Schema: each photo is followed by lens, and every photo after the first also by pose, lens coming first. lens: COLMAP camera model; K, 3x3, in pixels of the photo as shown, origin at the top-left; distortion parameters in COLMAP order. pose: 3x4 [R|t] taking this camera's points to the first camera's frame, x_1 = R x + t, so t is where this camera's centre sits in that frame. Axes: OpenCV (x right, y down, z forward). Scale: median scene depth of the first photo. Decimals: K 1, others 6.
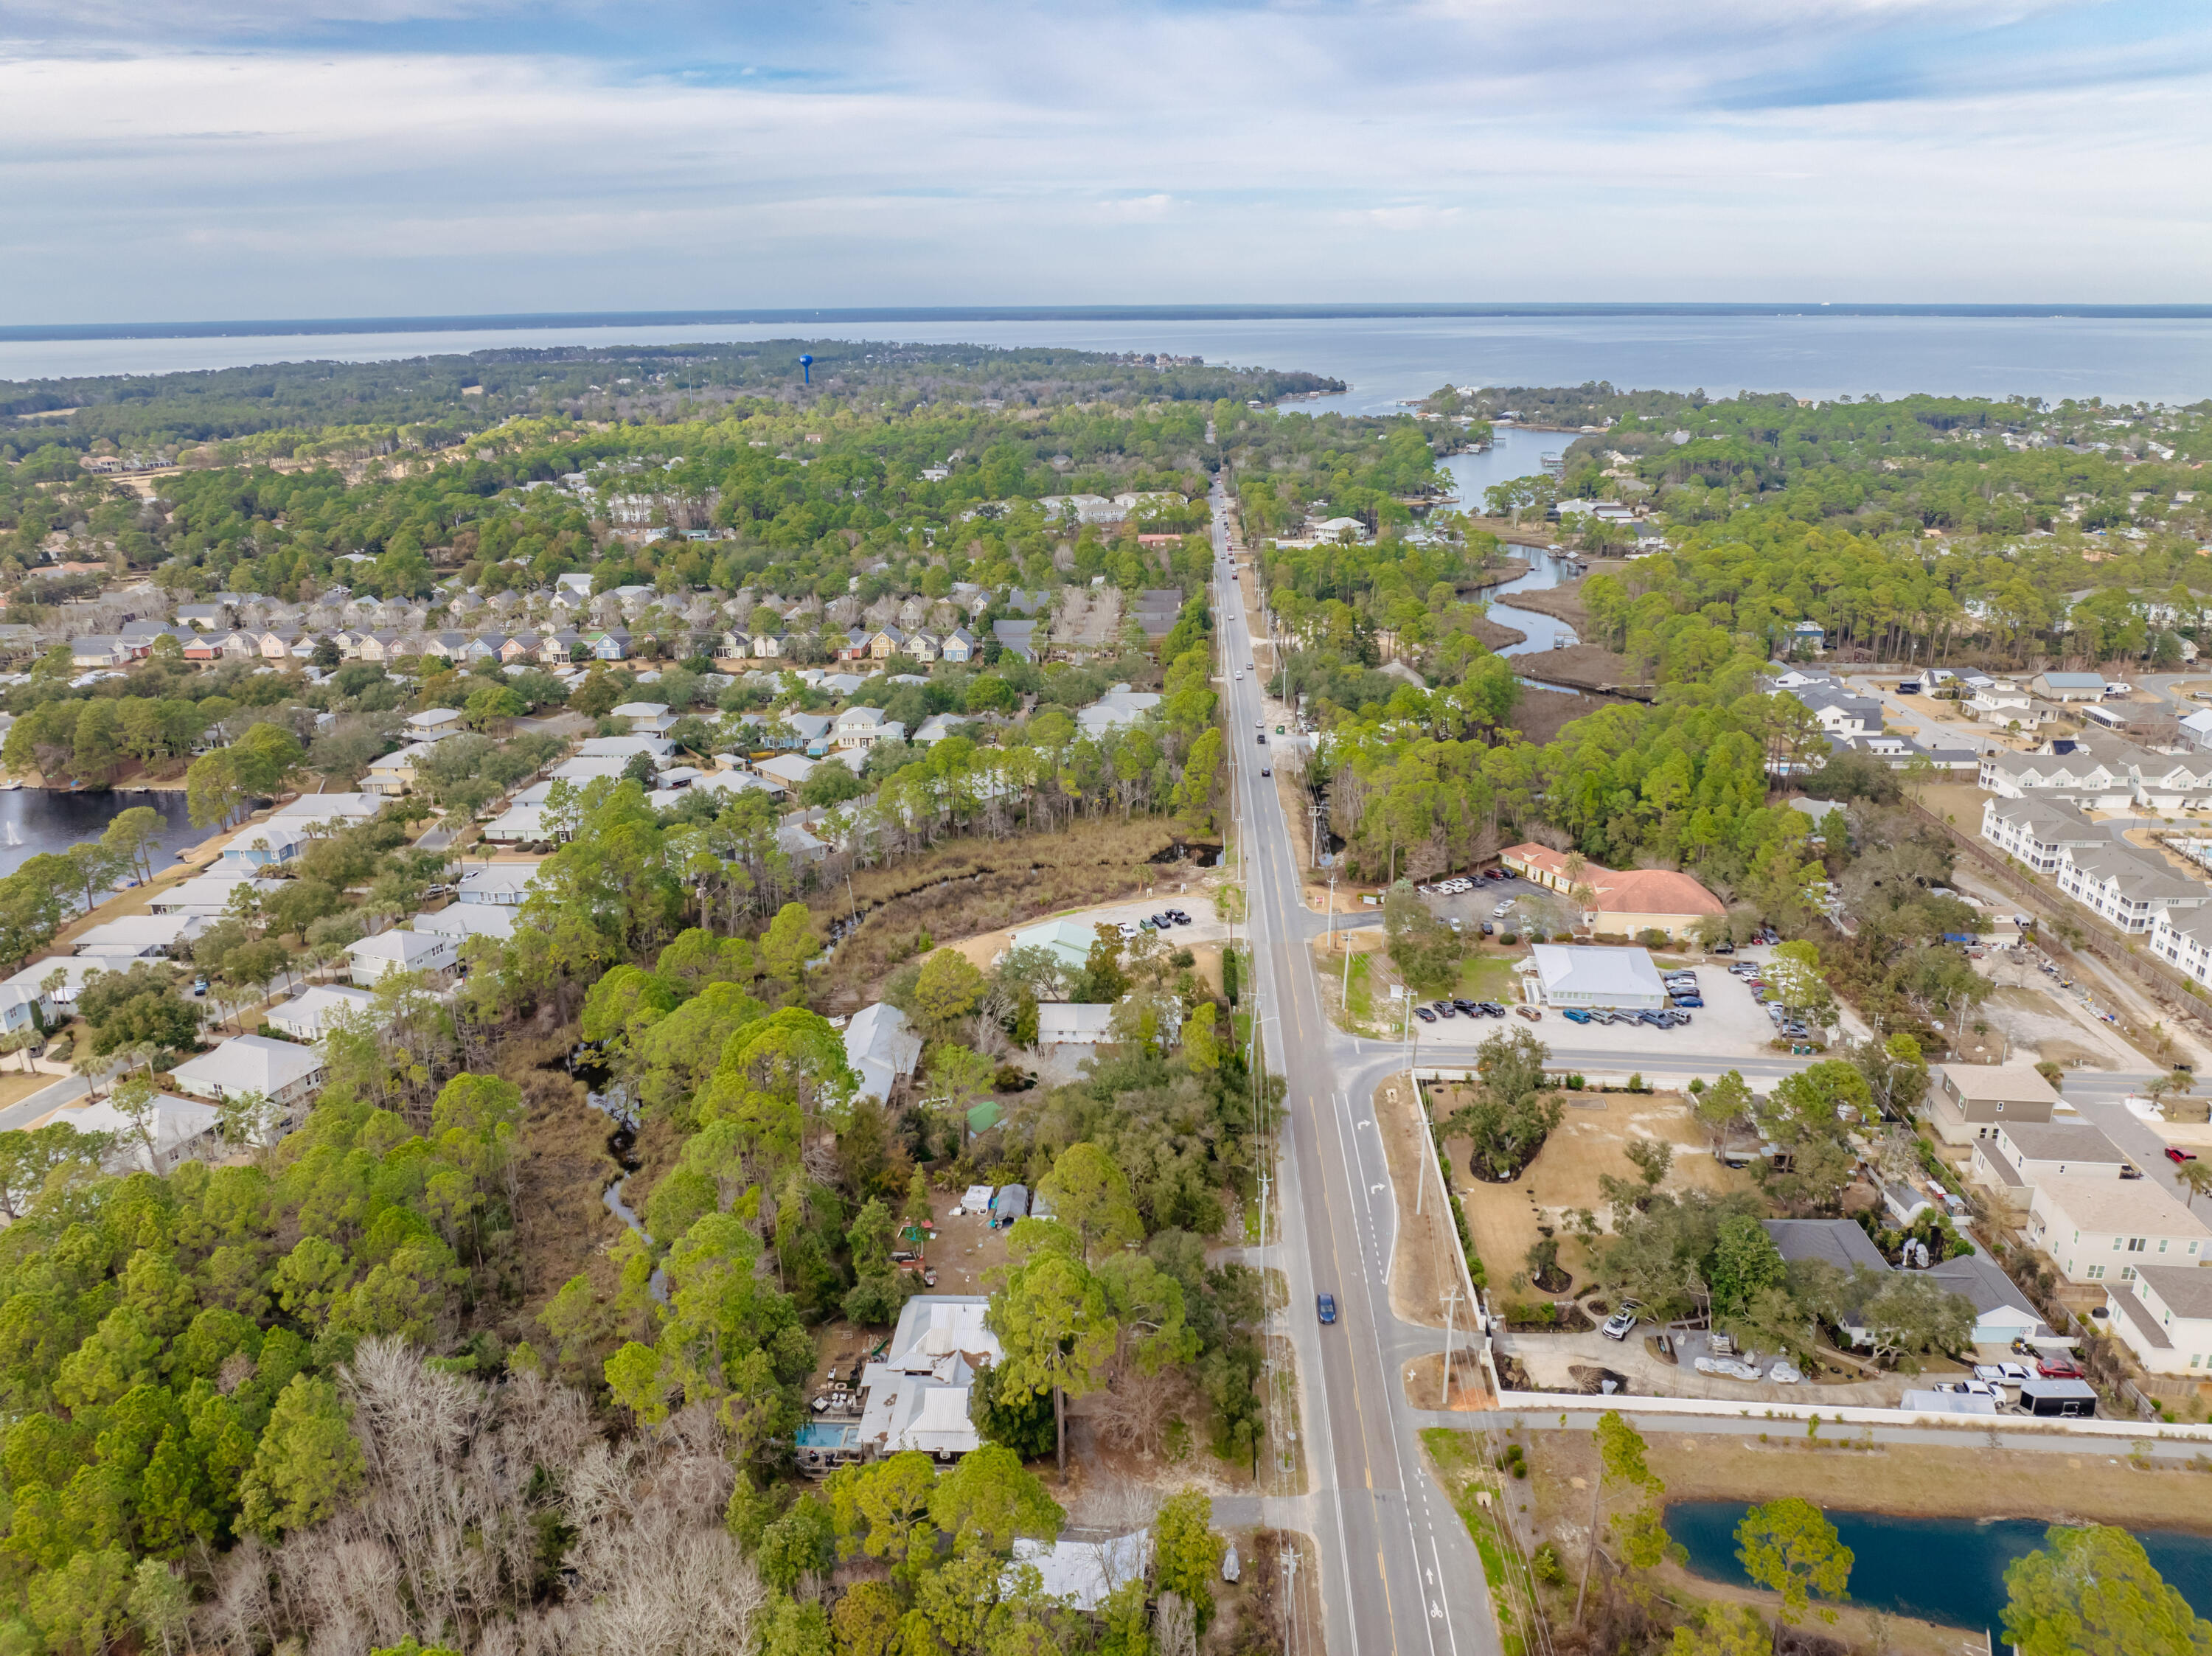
lens RADIAL K [[1550.0, 0, 1111.6], [0, 1550.0, 838.0], [0, 0, 1]] dist [-0.040480, 0.007777]
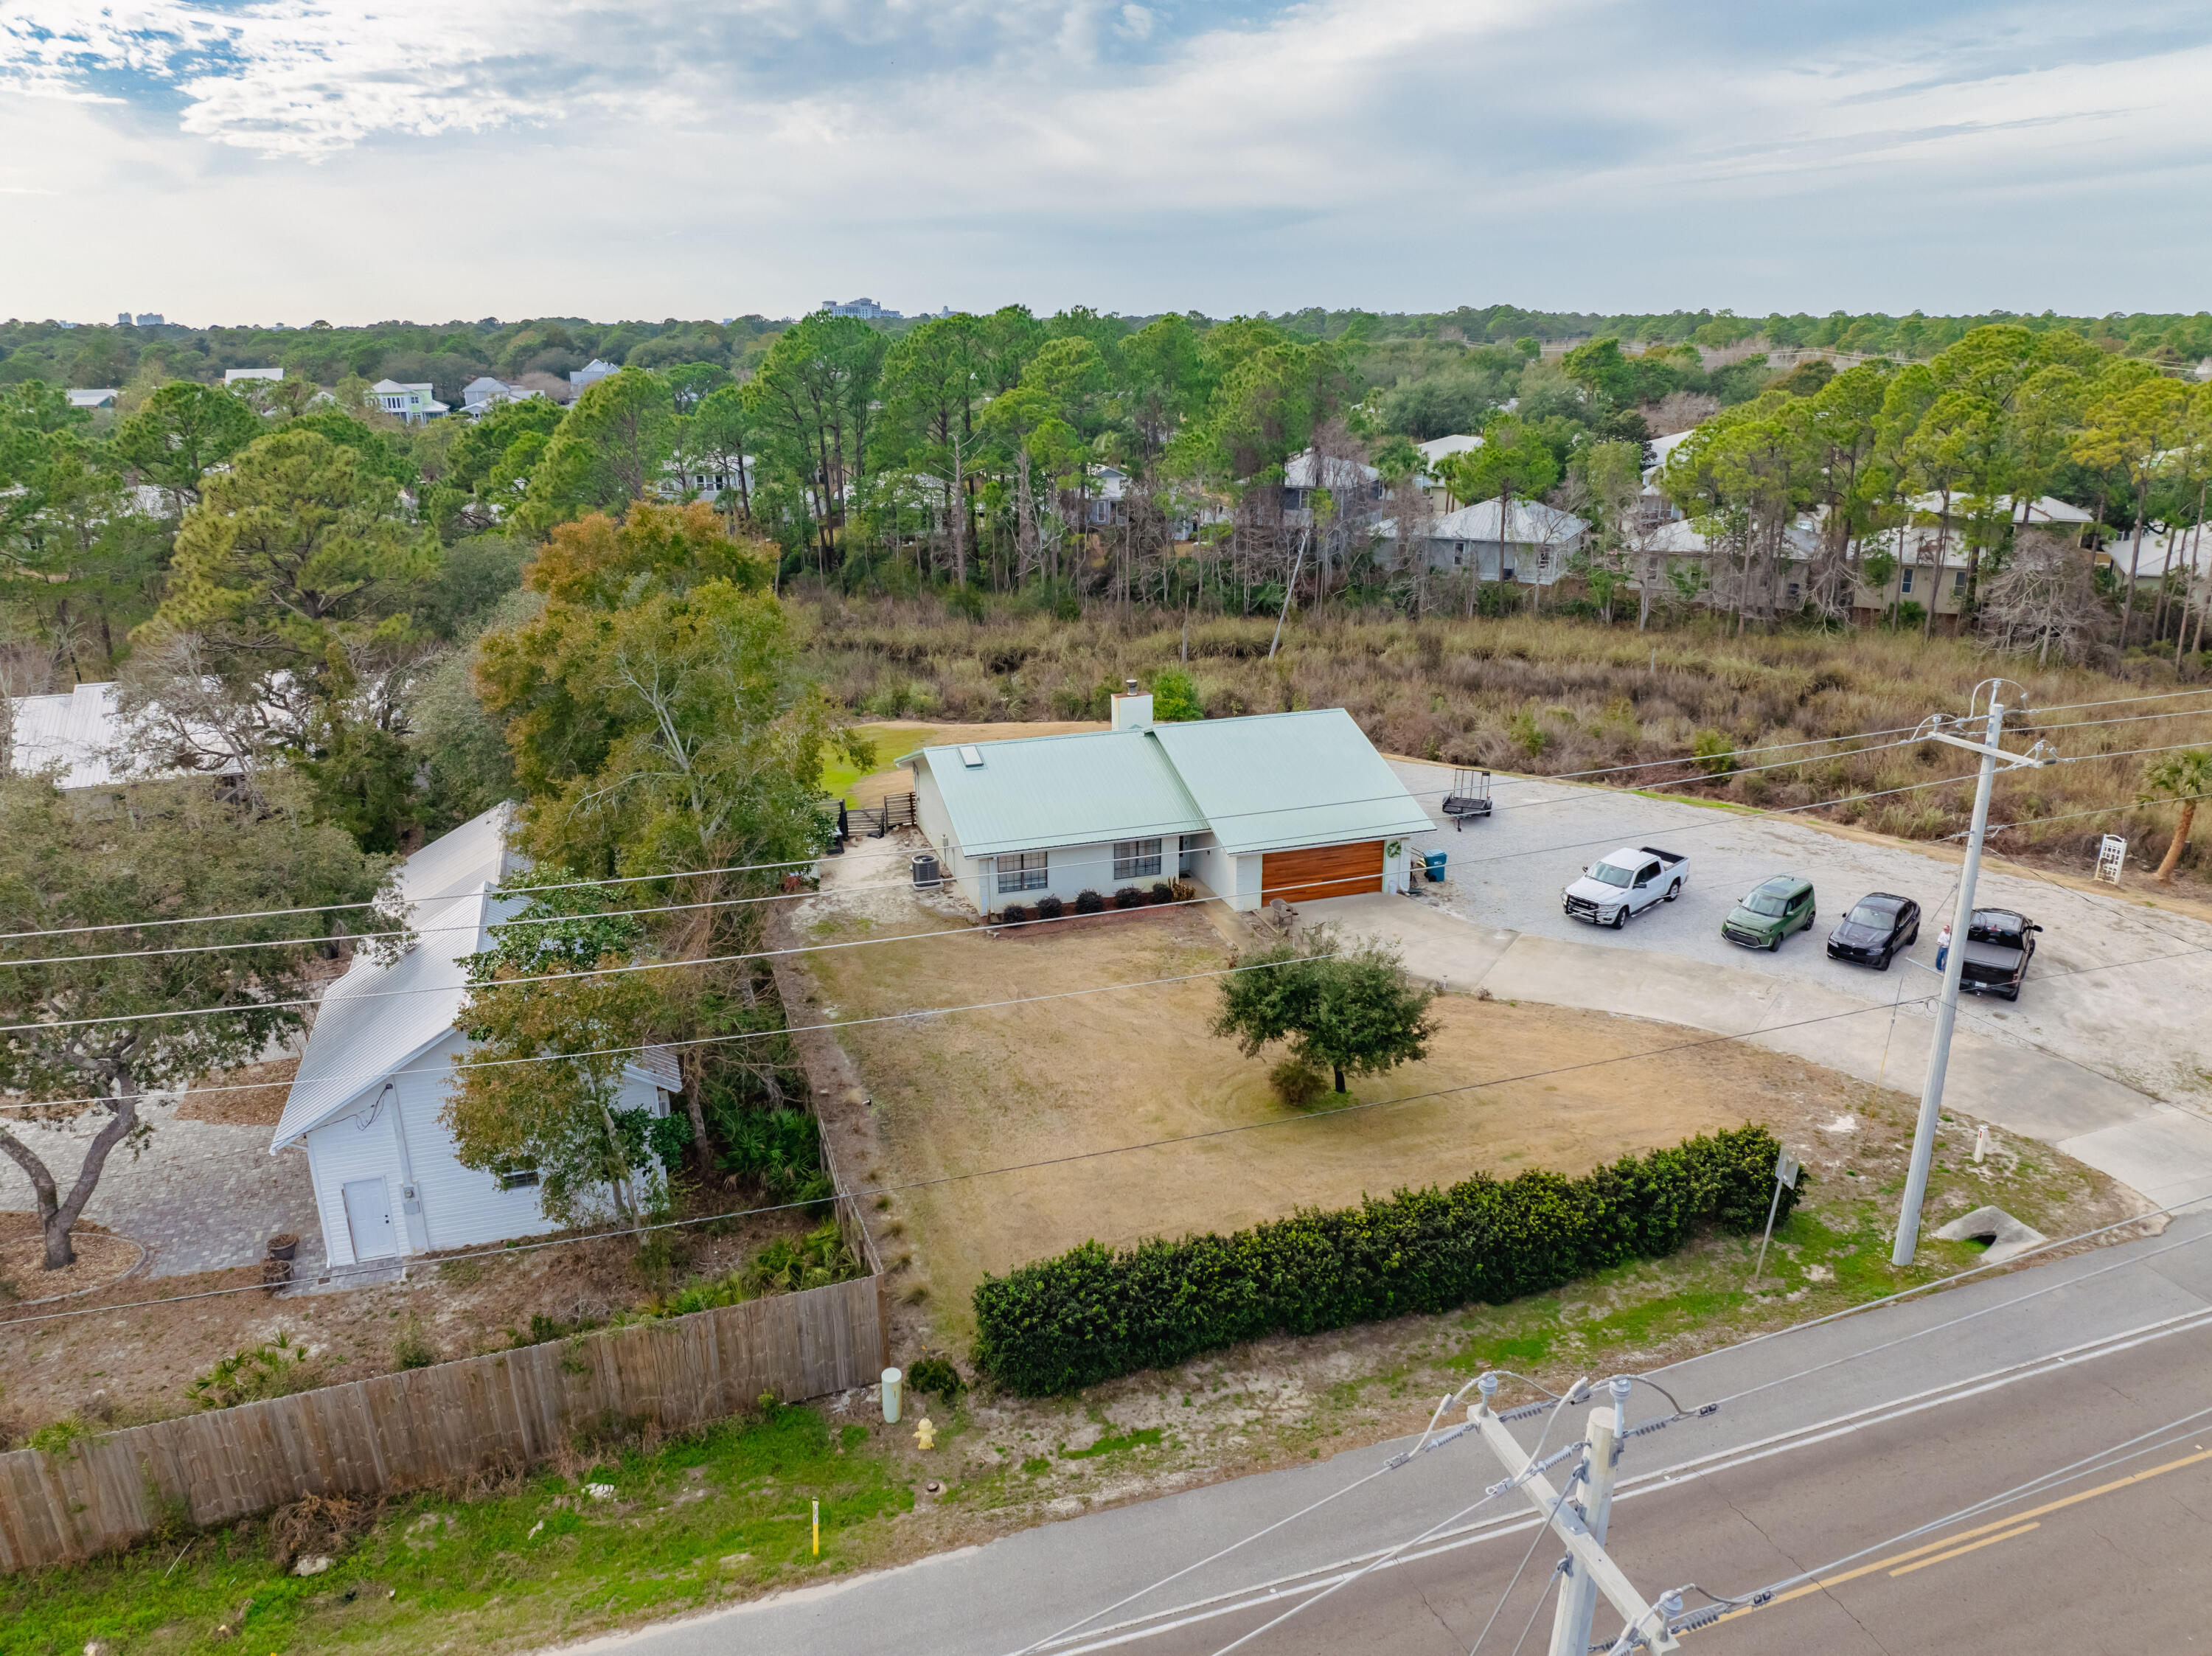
lens RADIAL K [[1567.7, 0, 1124.6], [0, 1567.7, 818.4], [0, 0, 1]] dist [-0.038873, -0.001518]
pose [[0.366276, 0.286395, -0.885336, 0.166544], [-0.300502, 0.936882, 0.178747, 0.035928], [0.880648, 0.200575, 0.429220, 0.865626]]
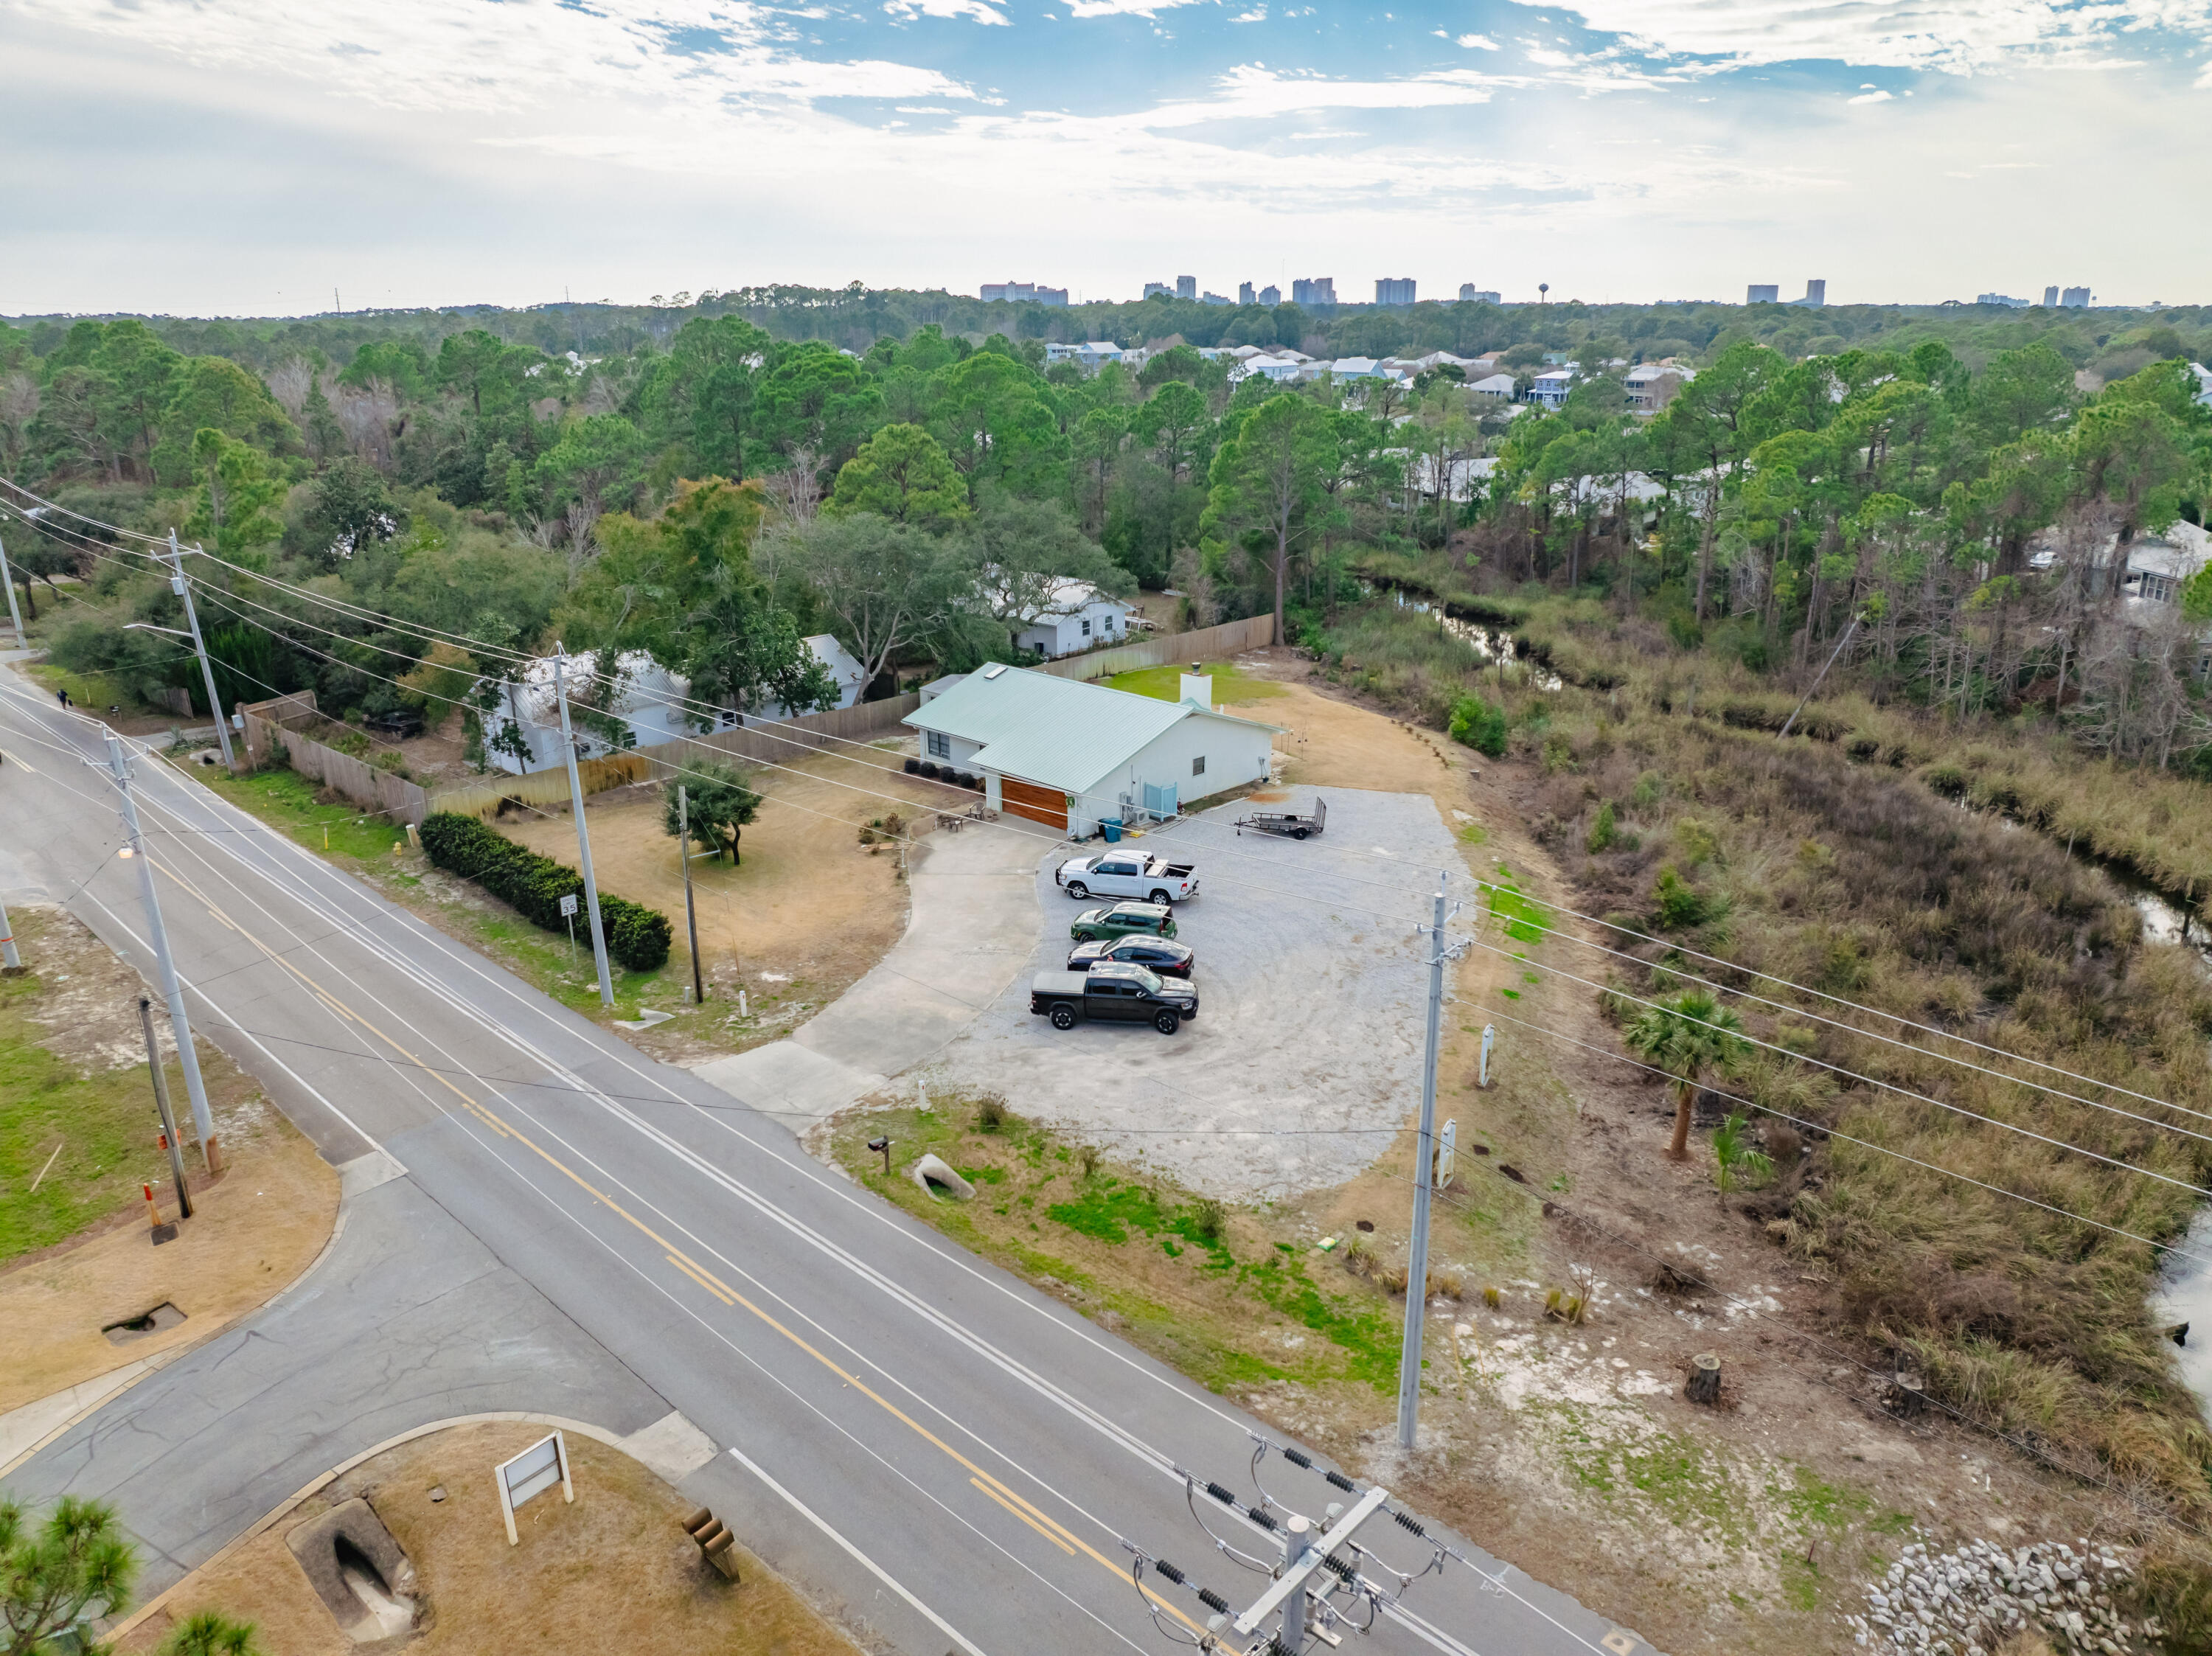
lens RADIAL K [[1549.7, 0, 1106.8], [0, 1549.7, 830.2], [0, 0, 1]] dist [-0.056839, 0.028307]
pose [[-0.656089, 0.252463, -0.711203, 0.186562], [-0.237602, 0.825361, 0.512177, -0.072291], [0.716304, 0.505017, -0.481525, 1.130767]]
